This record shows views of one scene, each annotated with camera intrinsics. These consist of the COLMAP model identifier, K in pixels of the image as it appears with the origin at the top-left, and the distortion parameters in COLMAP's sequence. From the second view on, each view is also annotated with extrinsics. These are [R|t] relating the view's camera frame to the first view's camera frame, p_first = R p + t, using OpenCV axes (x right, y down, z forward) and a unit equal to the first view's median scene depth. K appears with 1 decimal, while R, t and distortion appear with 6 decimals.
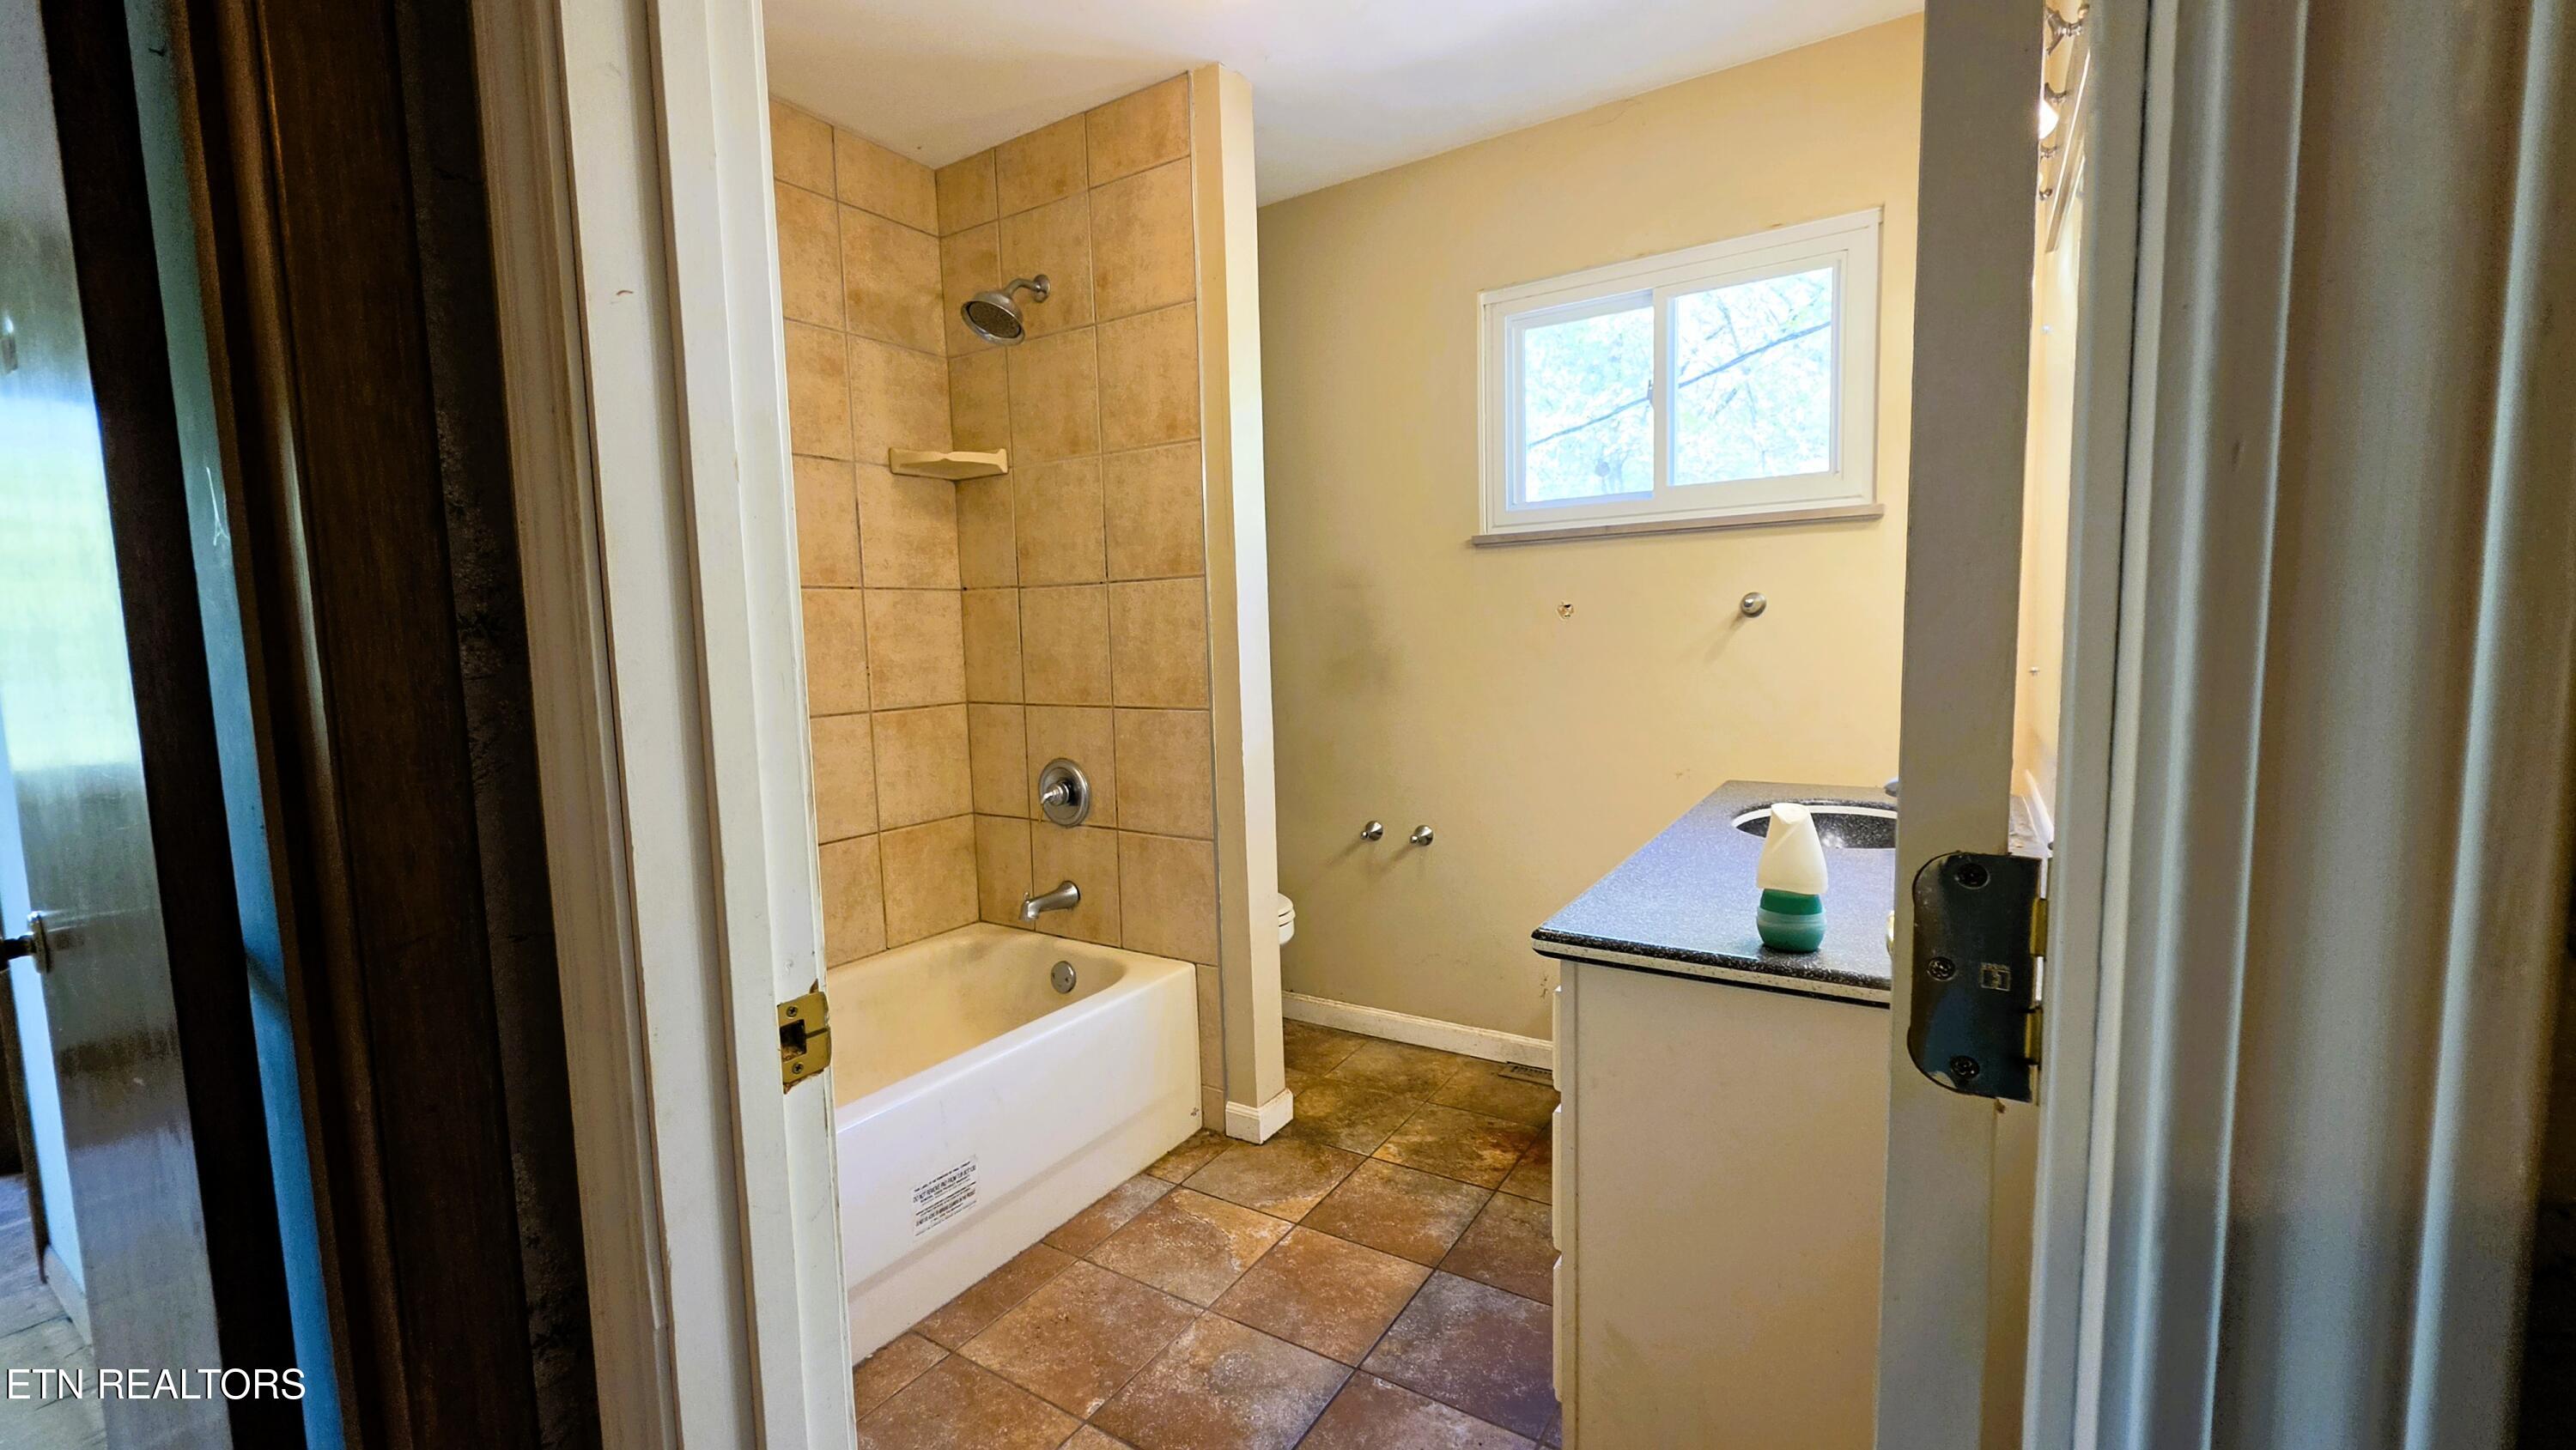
lens RADIAL K [[1062.4, 0, 1306.3], [0, 1062.4, 741.7], [0, 0, 1]] dist [-0.003668, 0.000575]
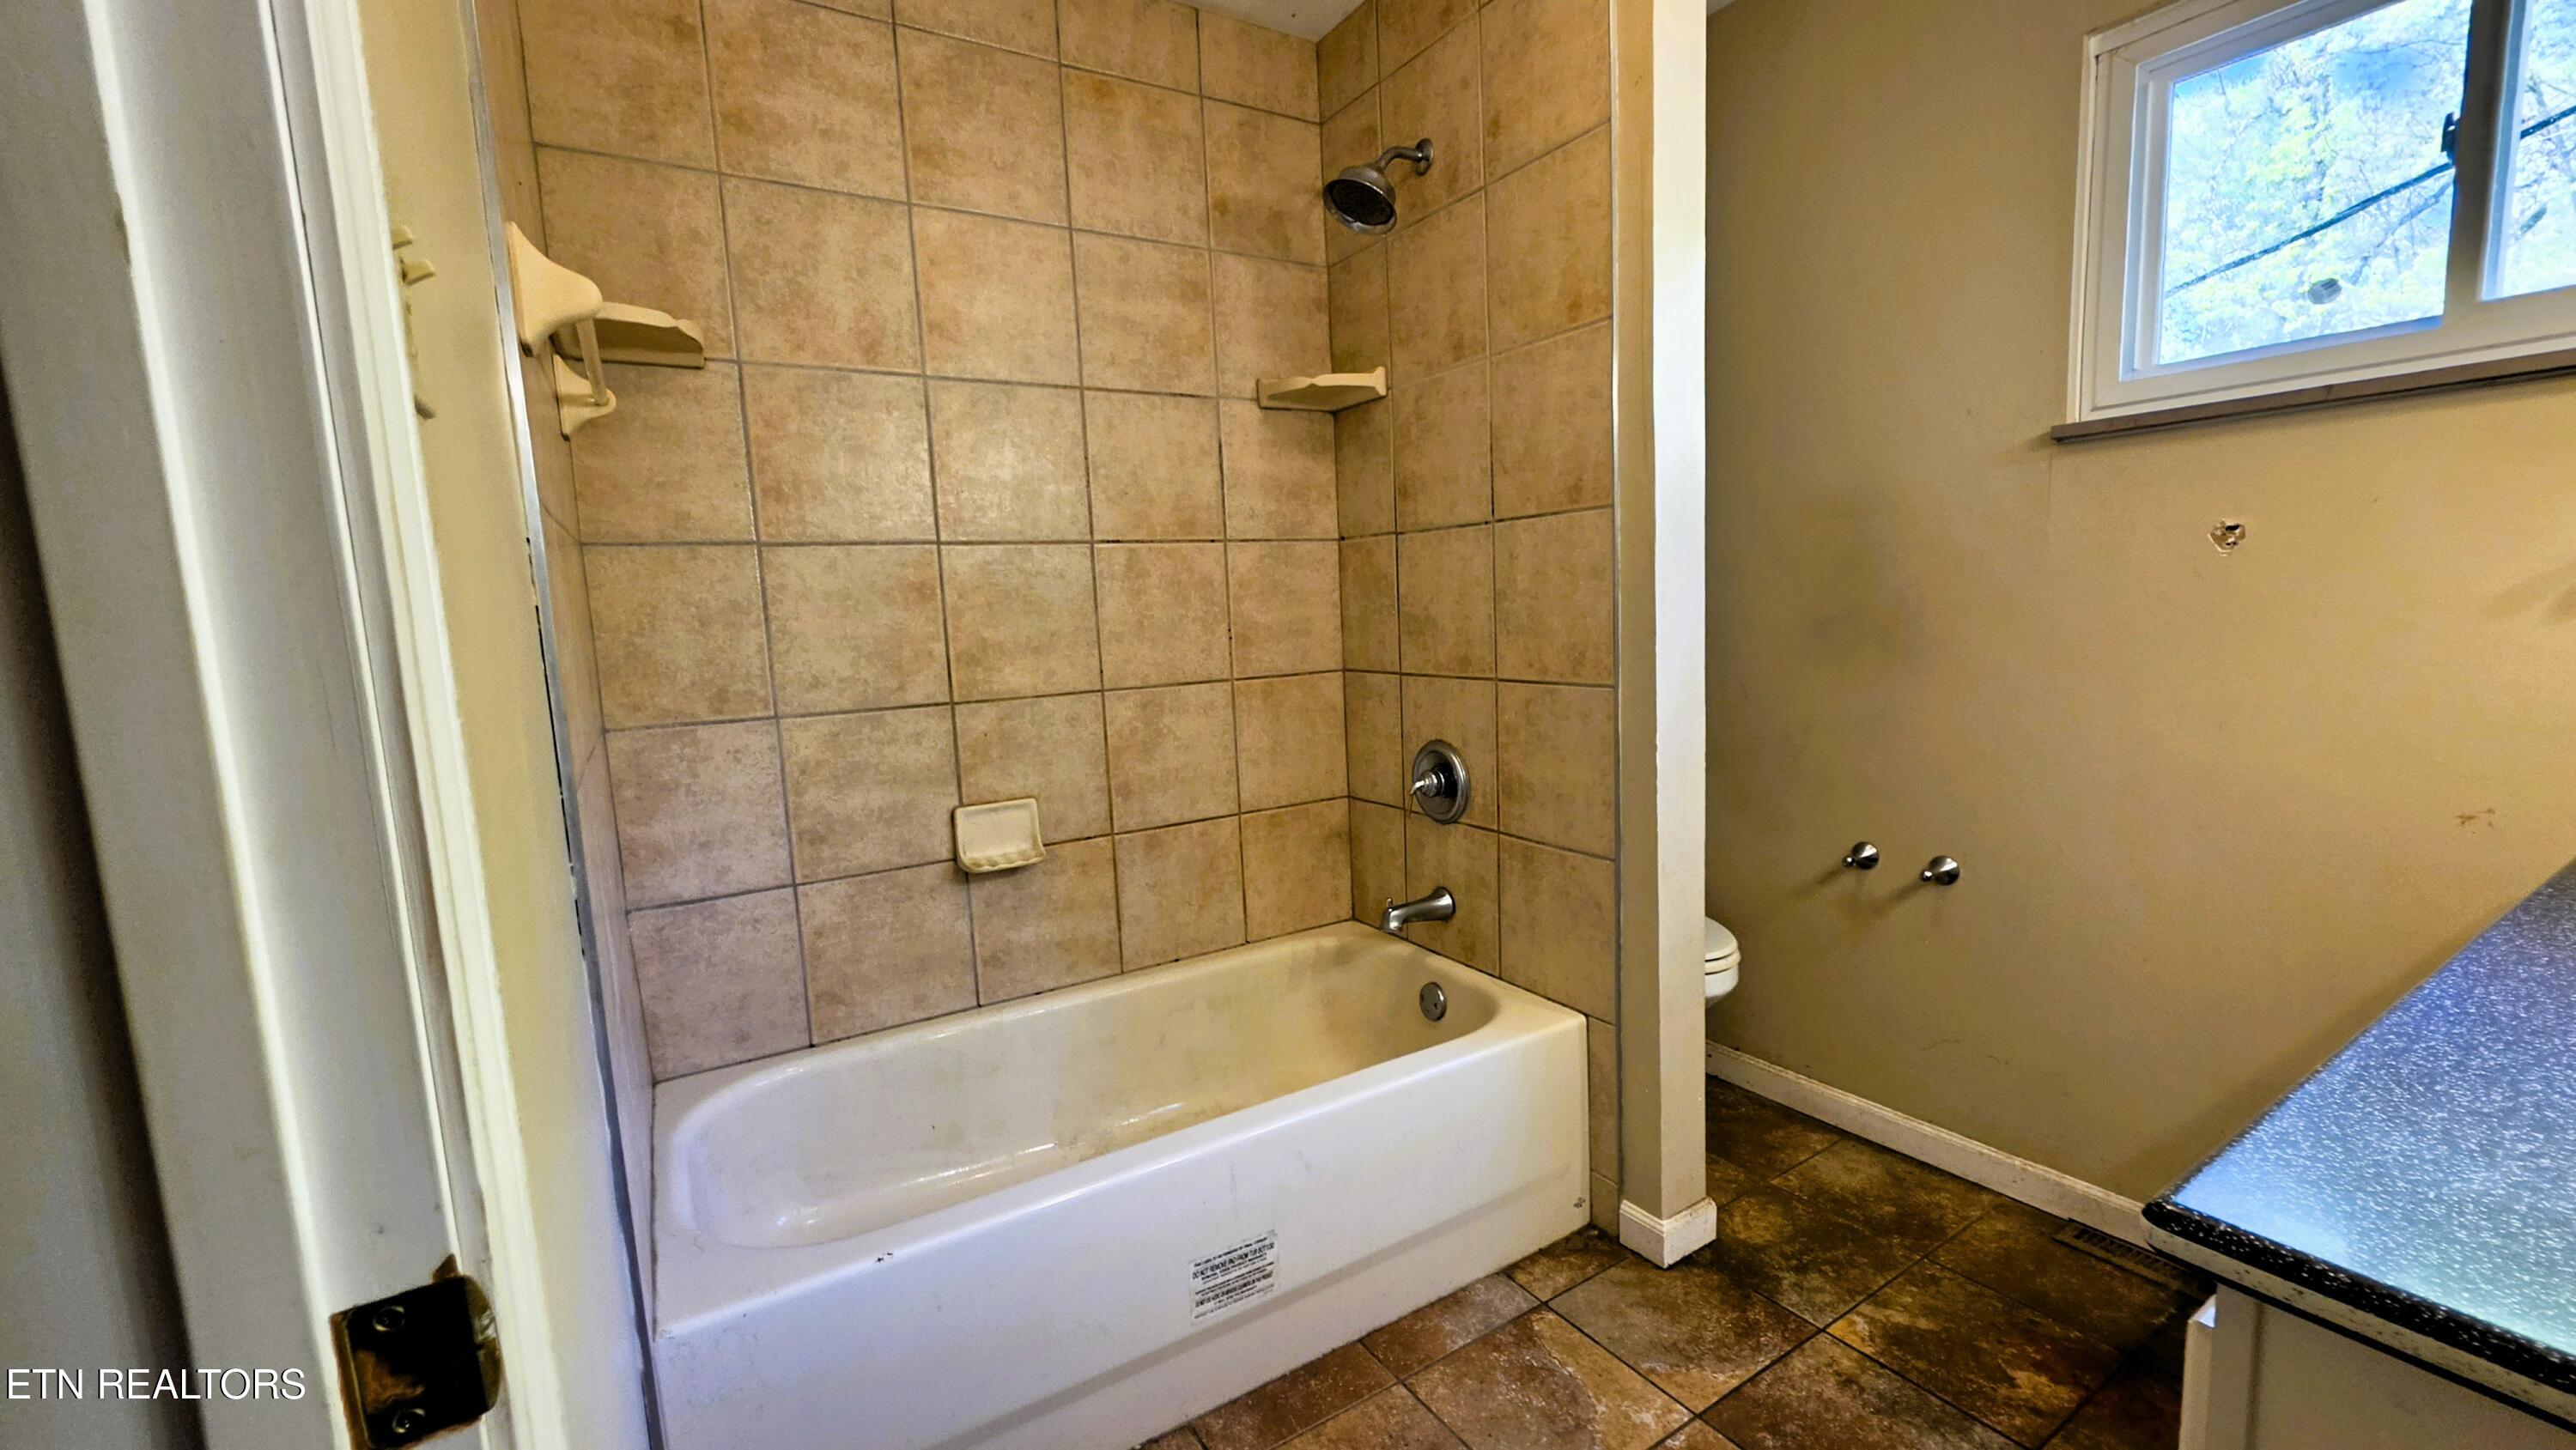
lens RADIAL K [[1062.4, 0, 1306.3], [0, 1062.4, 741.7], [0, 0, 1]] dist [-0.003668, 0.000575]
pose [[0.899196, 0.044030, -0.435324, 0.038656], [-0.026852, 0.998602, 0.045538, -0.018805], [0.436721, -0.029259, 0.899121, 0.222544]]
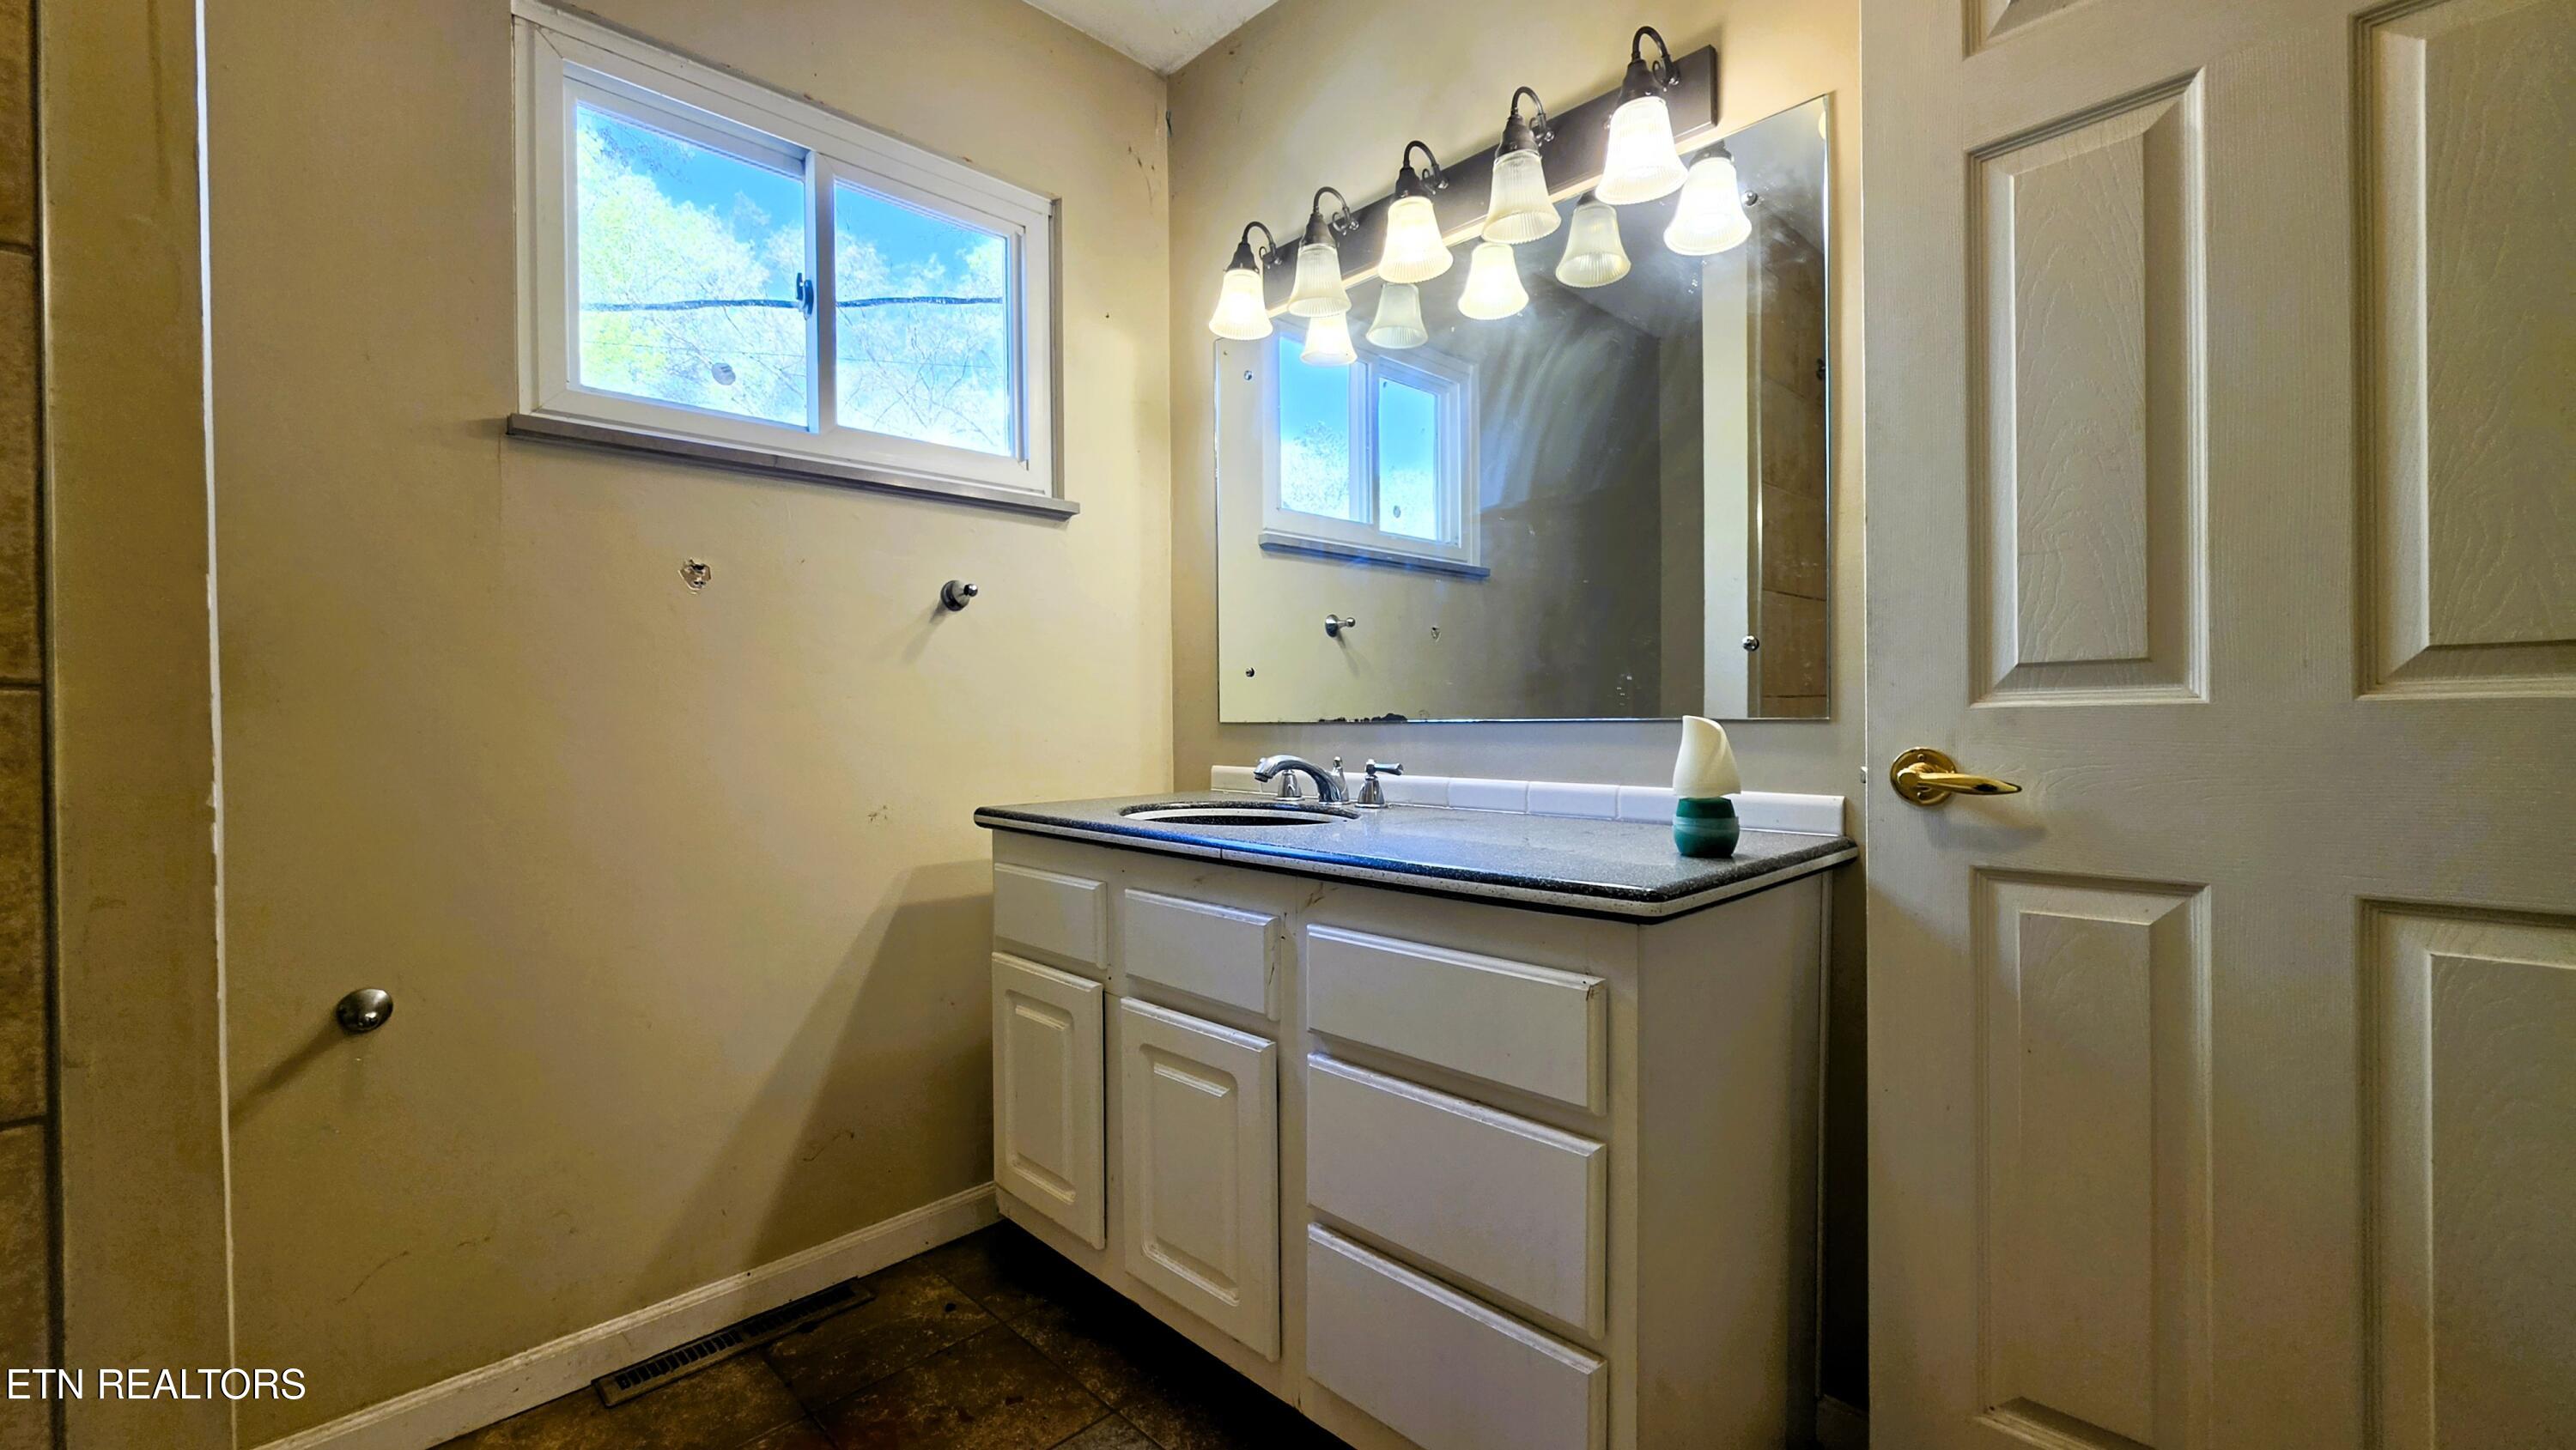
lens RADIAL K [[1028.8, 0, 1293.6], [0, 1028.8, 727.7], [0, 0, 1]] dist [-0.002962, 0.000008]
pose [[0.224933, 0.013973, 0.974274, -0.280140], [0.107219, 0.993470, -0.039002, 0.029762], [-0.968457, 0.113234, 0.221966, 0.557454]]
